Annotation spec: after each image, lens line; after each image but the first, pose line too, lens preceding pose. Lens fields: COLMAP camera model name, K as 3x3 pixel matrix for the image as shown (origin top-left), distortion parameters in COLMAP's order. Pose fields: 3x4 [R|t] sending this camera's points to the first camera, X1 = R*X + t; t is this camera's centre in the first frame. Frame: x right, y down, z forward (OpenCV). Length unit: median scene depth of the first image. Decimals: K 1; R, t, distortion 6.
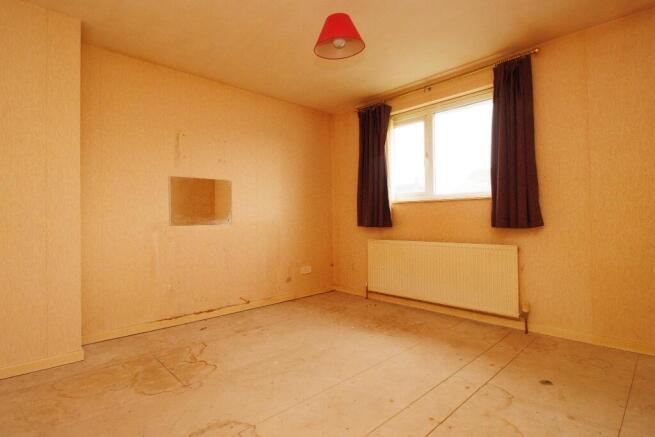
lens RADIAL K [[330.4, 0, 330.0], [0, 330.4, 216.7], [0, 0, 1]] dist [-0.009796, -0.001168]
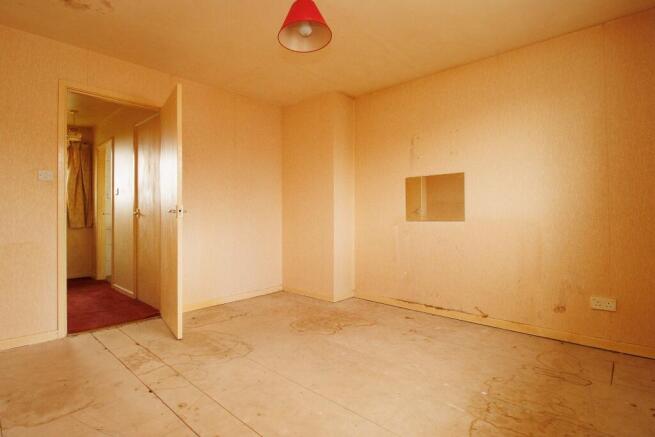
lens RADIAL K [[330.4, 0, 330.0], [0, 330.4, 216.7], [0, 0, 1]] dist [-0.009796, -0.001168]
pose [[0.067282, 0.014078, -0.997635, 0.646673], [0.007183, 0.999868, 0.014594, -0.005997], [0.997708, -0.008148, 0.067172, 0.660391]]
